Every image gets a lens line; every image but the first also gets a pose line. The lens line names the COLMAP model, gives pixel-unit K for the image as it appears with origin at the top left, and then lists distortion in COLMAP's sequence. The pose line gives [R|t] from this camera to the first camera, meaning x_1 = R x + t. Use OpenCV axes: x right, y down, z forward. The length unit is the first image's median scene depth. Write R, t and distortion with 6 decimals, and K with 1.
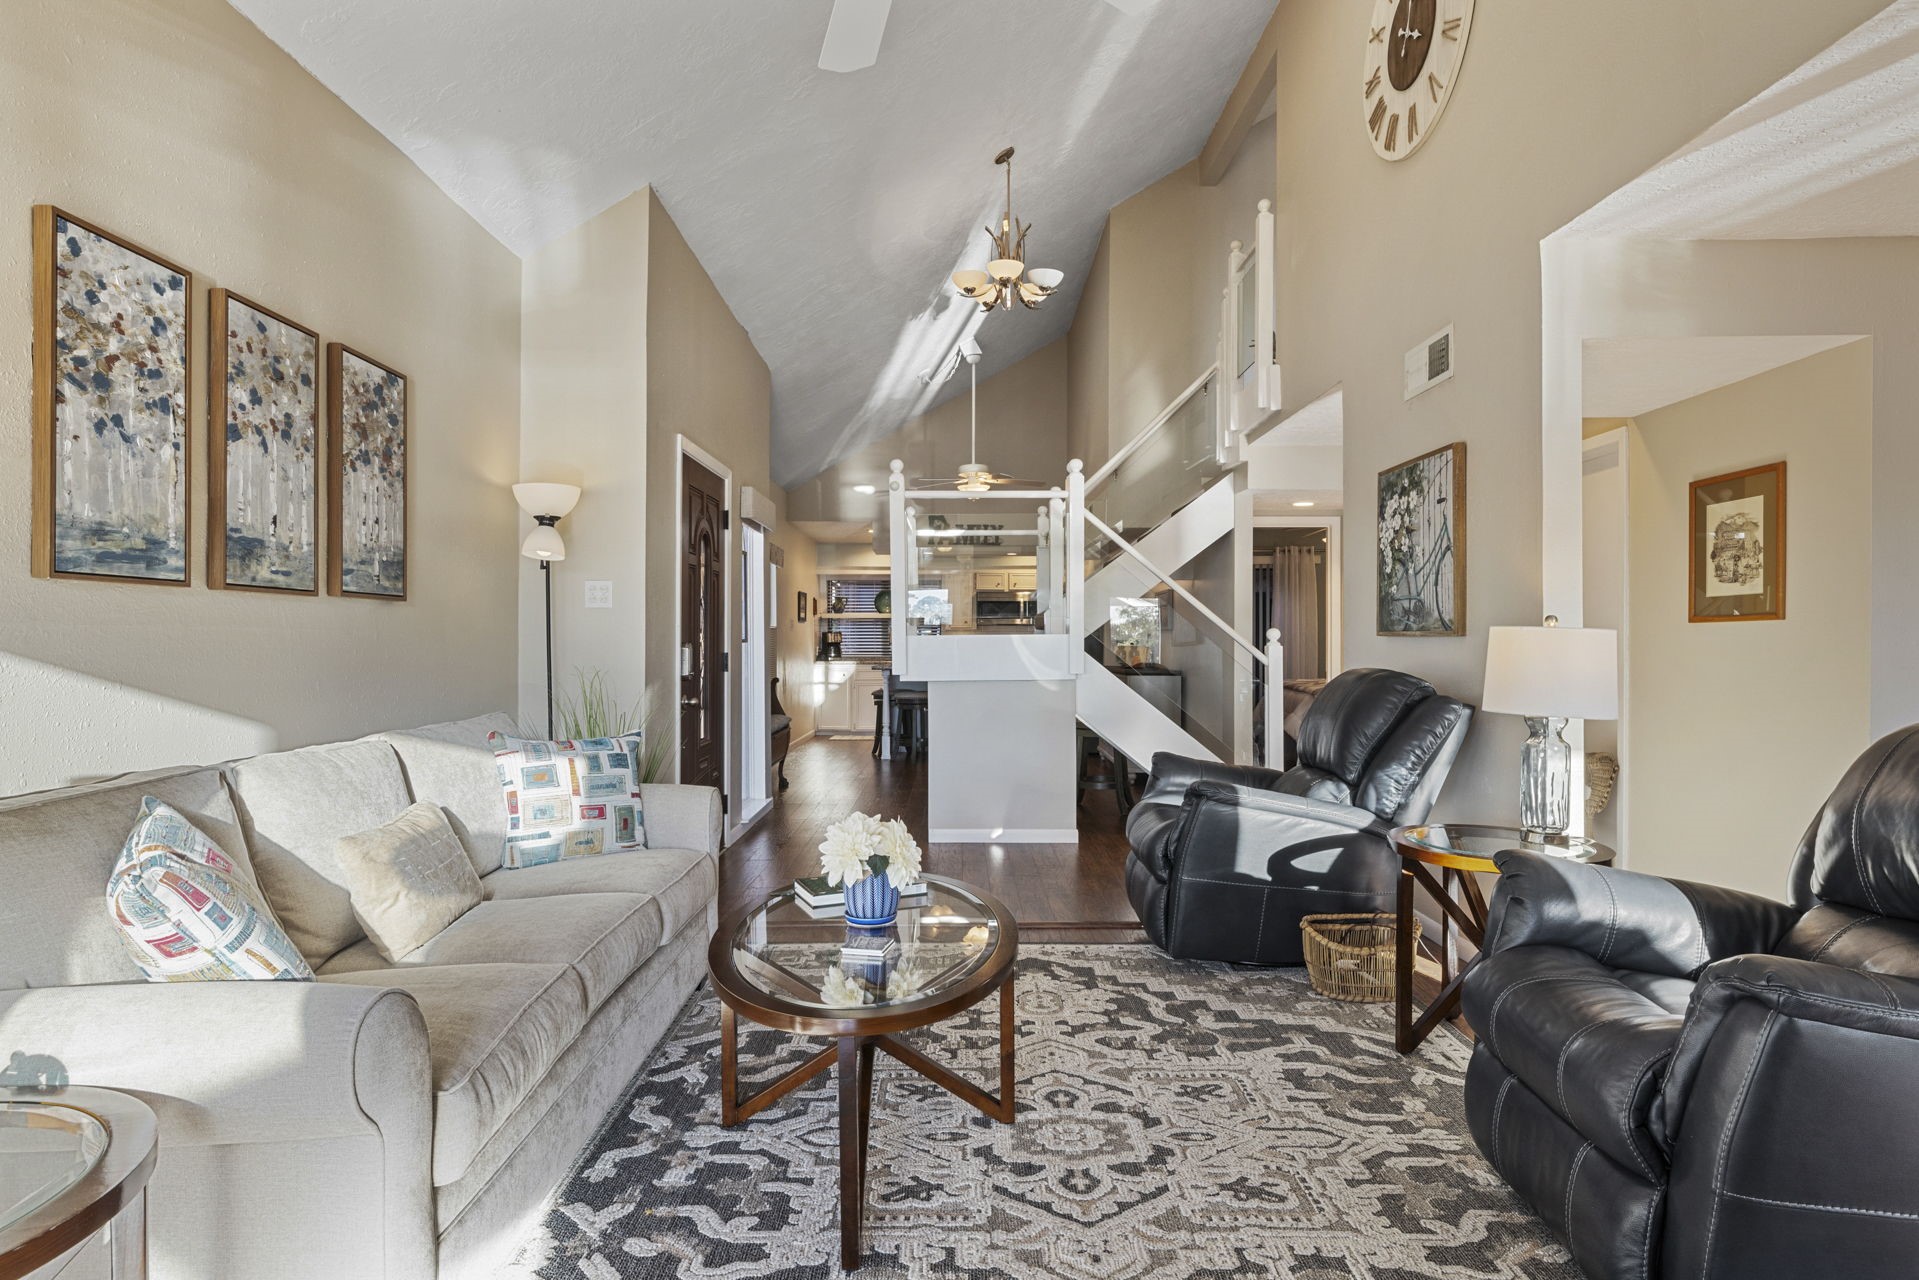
lens RADIAL K [[1036.5, 0, 959.5], [0, 1036.5, 640.0], [0, 0, 1]] dist [0.001981, 0.000220]
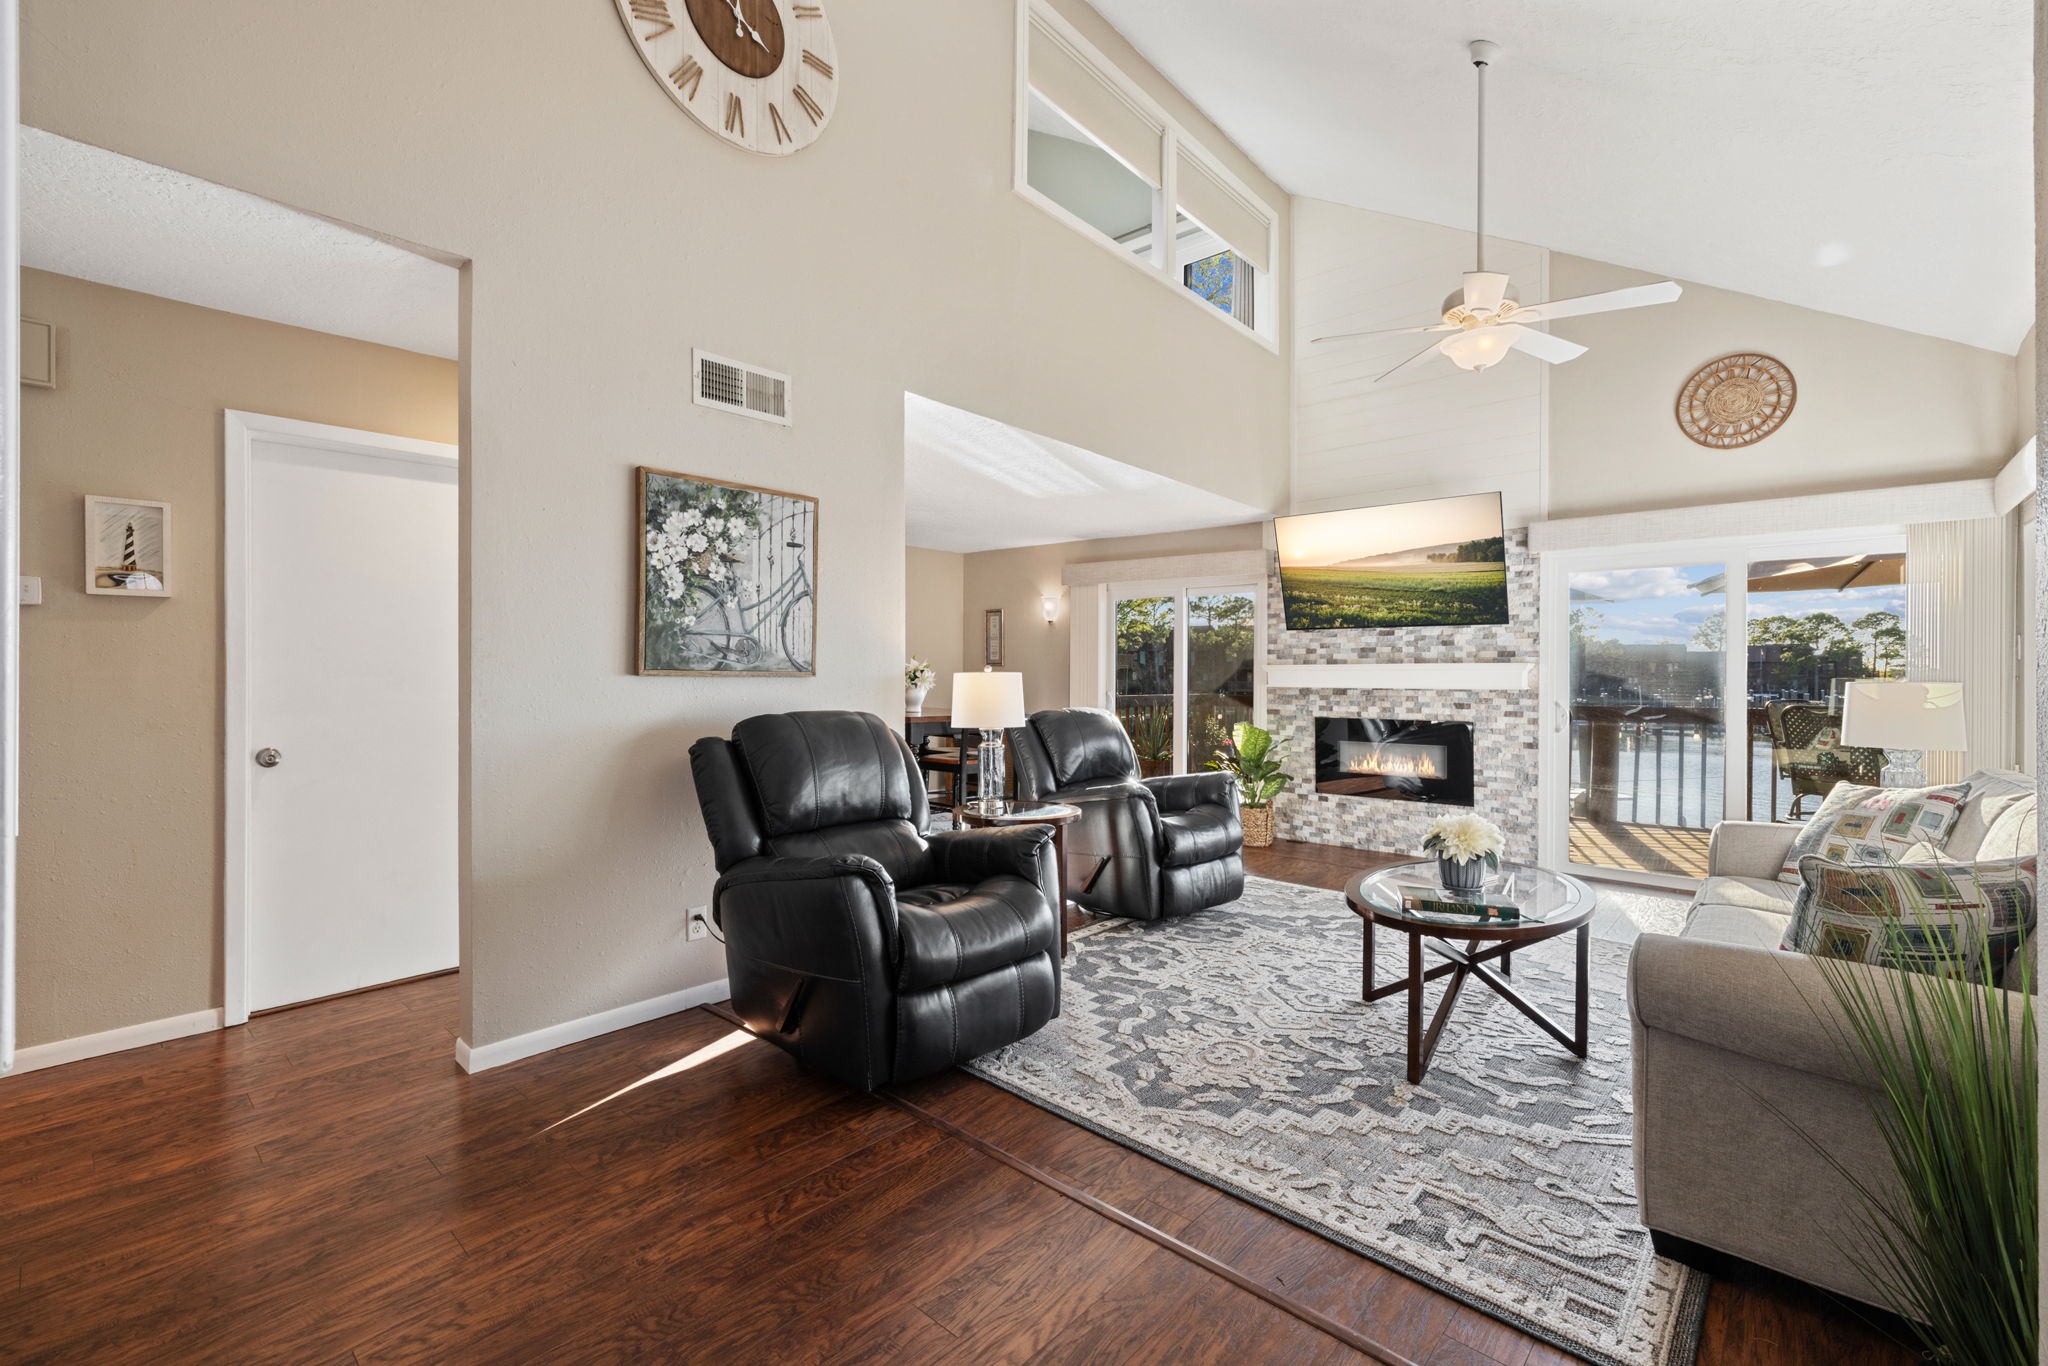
lens RADIAL K [[881.8, 0, 1017.1], [0, 881.8, 672.3], [0, 0, 1]] dist [-0.000690, 0.000086]
pose [[-0.737961, -0.004226, 0.674830, -0.306800], [-0.006878, 0.999976, -0.001259, -0.009349], [-0.674808, -0.005571, -0.737972, 1.590716]]
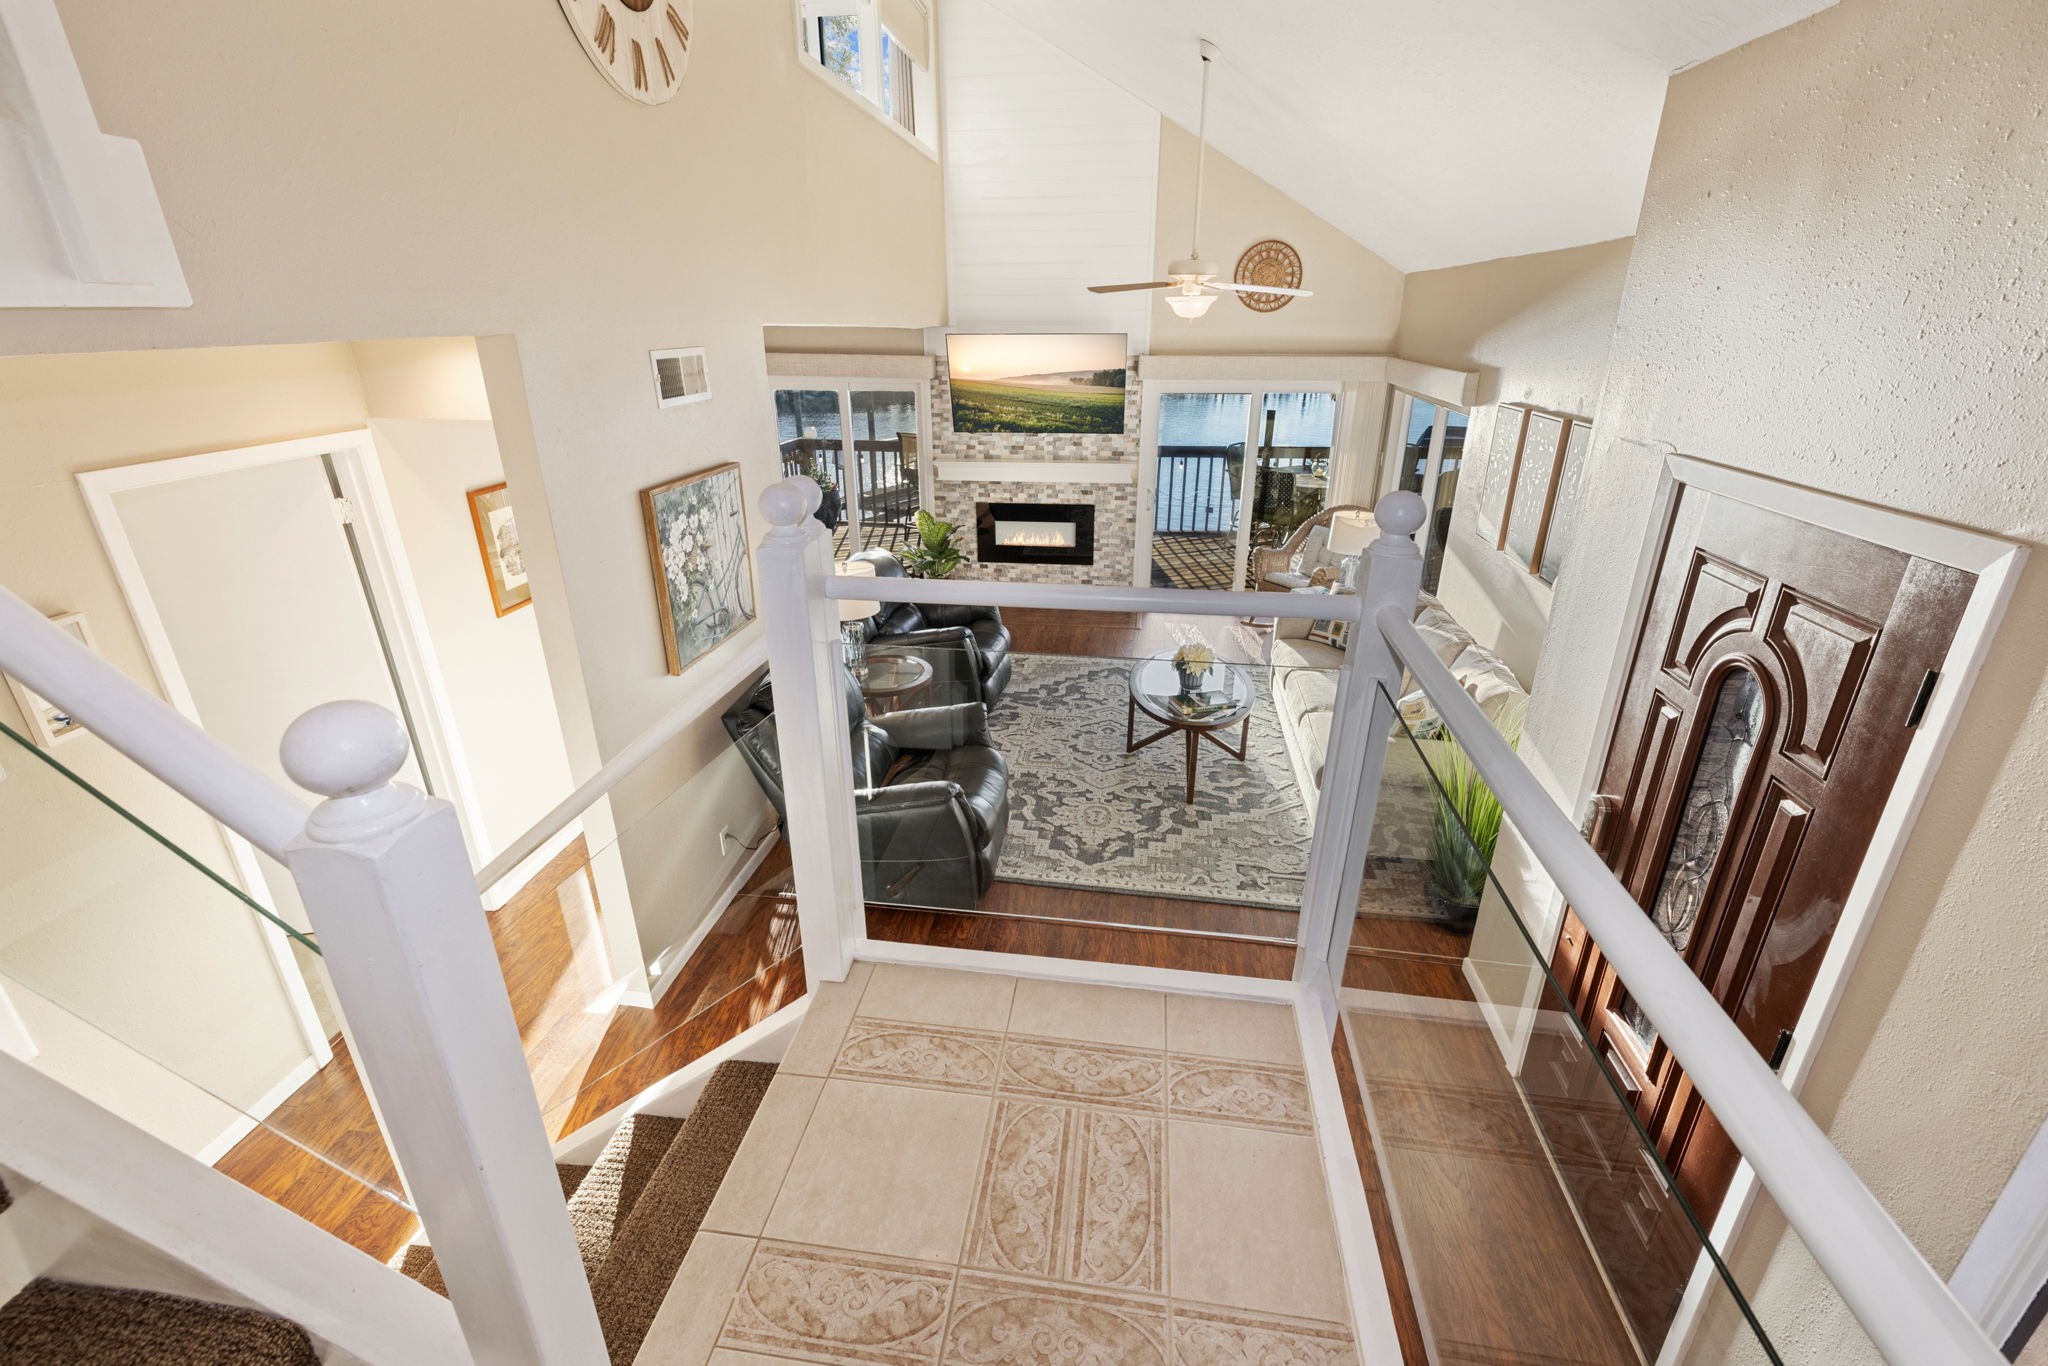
lens RADIAL K [[881.8, 0, 1017.1], [0, 881.8, 672.3], [0, 0, 1]] dist [-0.000690, 0.000086]
pose [[-0.987728, -0.055067, 0.146151, 0.009443], [0.003355, 0.928082, 0.372362, -0.351894], [-0.156145, 0.368283, -0.916508, 2.018579]]
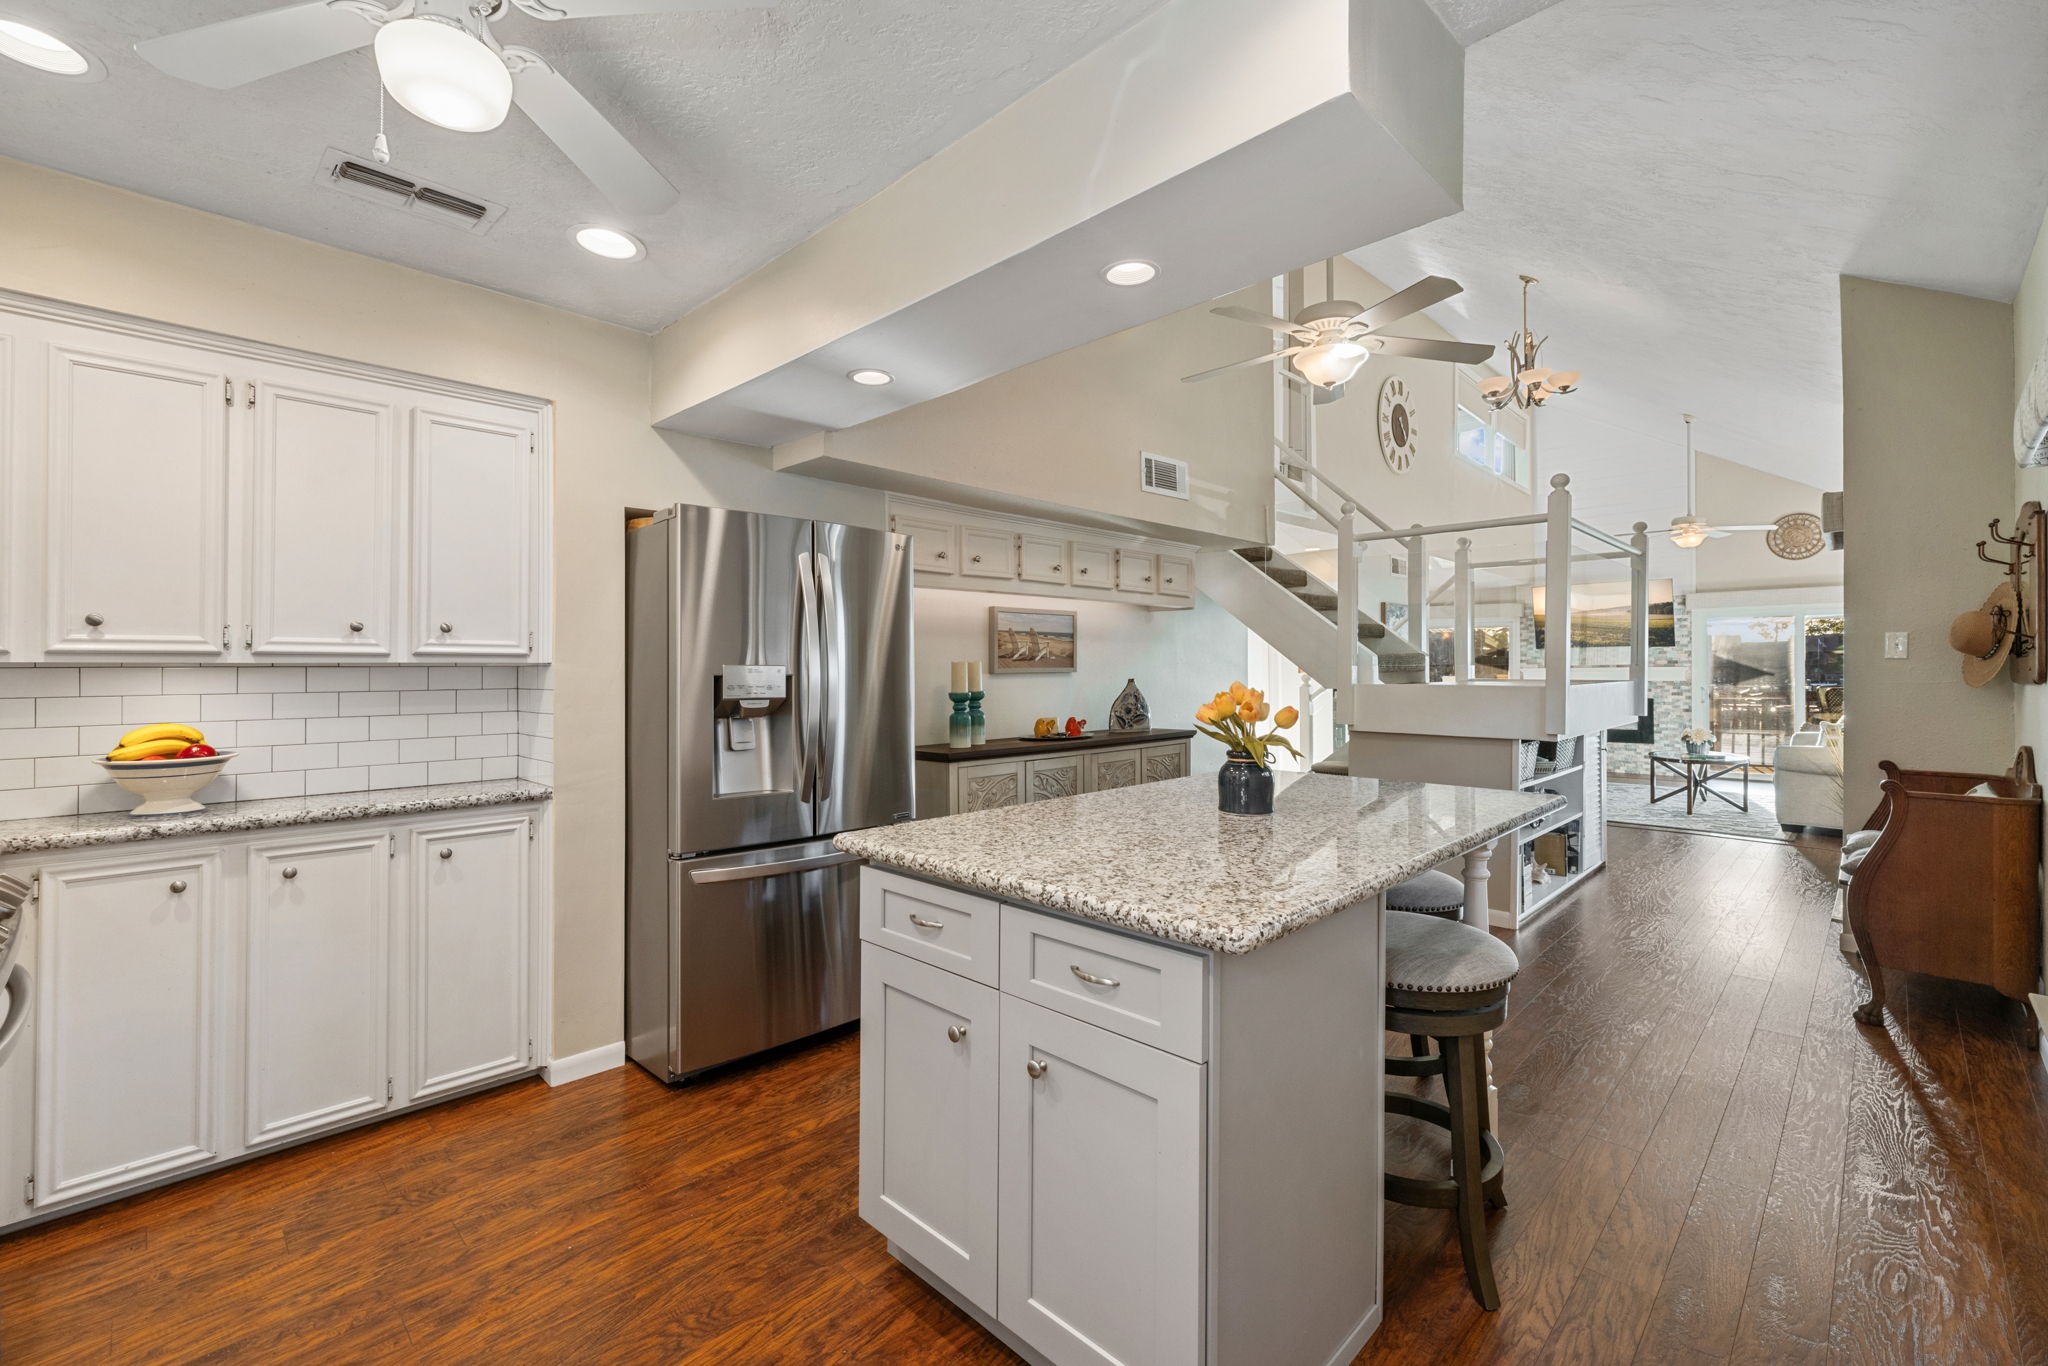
lens RADIAL K [[858.2, 0, 1017.6], [0, 858.2, 668.5], [0, 0, 1]] dist [0.000288, 0.000032]
pose [[-0.702888, 0.005315, 0.711281, -0.395179], [0.004204, 0.999986, -0.003318, -0.028126], [-0.711288, 0.000658, -0.702900, 3.433871]]
